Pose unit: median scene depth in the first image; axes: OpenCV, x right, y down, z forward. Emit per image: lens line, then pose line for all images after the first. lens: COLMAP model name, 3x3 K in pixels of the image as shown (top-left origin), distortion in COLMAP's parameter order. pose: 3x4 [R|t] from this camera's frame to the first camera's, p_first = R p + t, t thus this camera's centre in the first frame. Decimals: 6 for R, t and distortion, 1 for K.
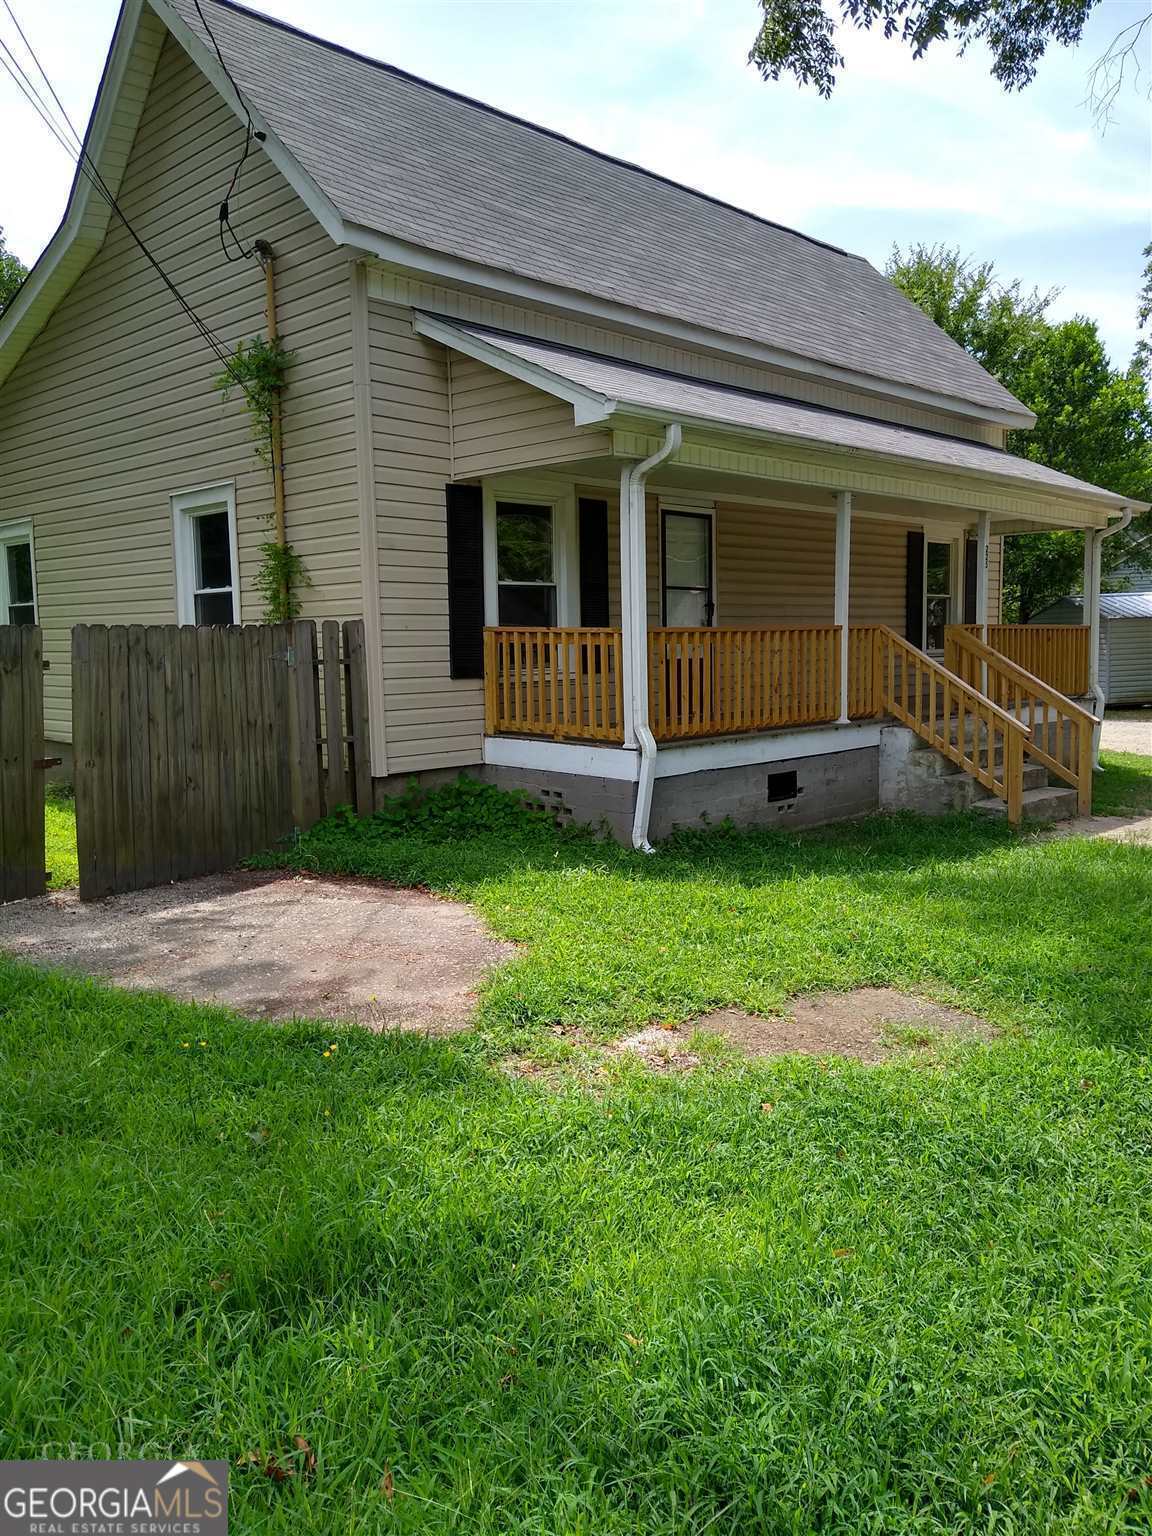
lens RADIAL K [[1194.9, 0, 581.2], [0, 1194.9, 797.6], [0, 0, 1]] dist [-0.001334, -0.002437]
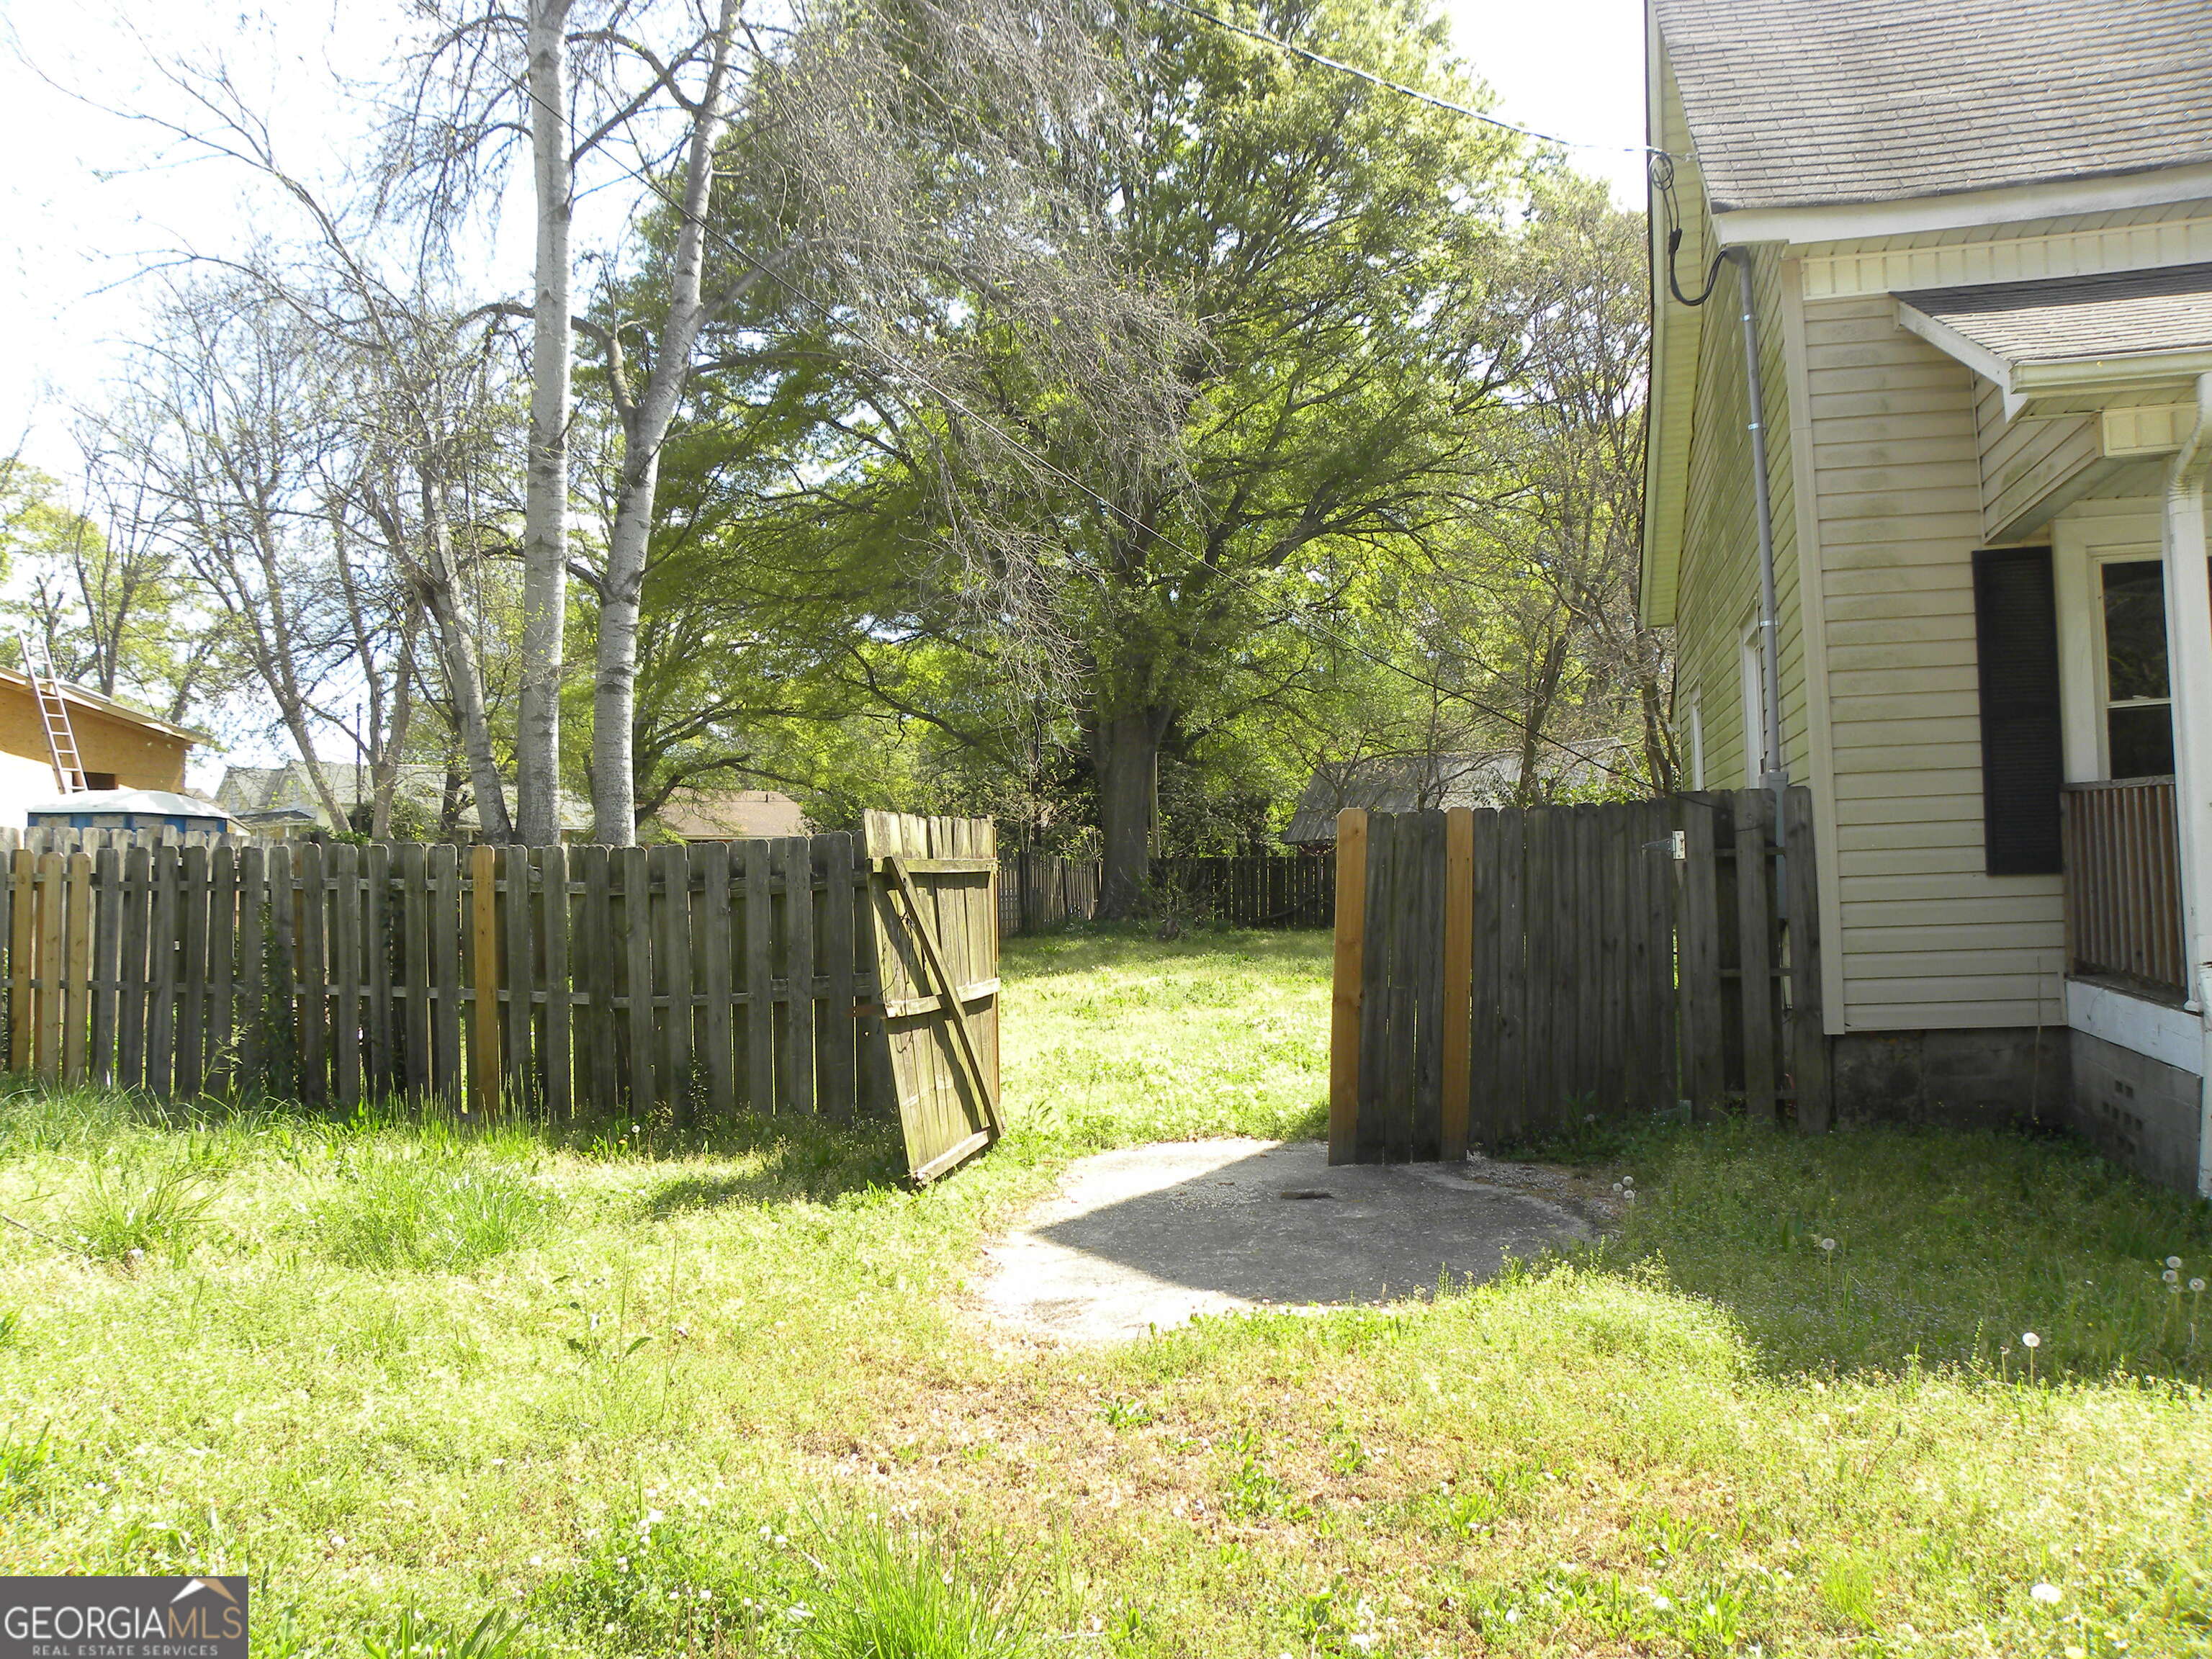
lens RADIAL K [[1662.9, 0, 1111.7], [0, 1662.9, 847.9], [0, 0, 1]] dist [-0.141304, 0.084083]
pose [[0.484448, -0.022969, -0.874519, 0.366201], [-0.084448, 0.993759, -0.072881, -0.019925], [0.870735, 0.109159, 0.479485, 0.249106]]
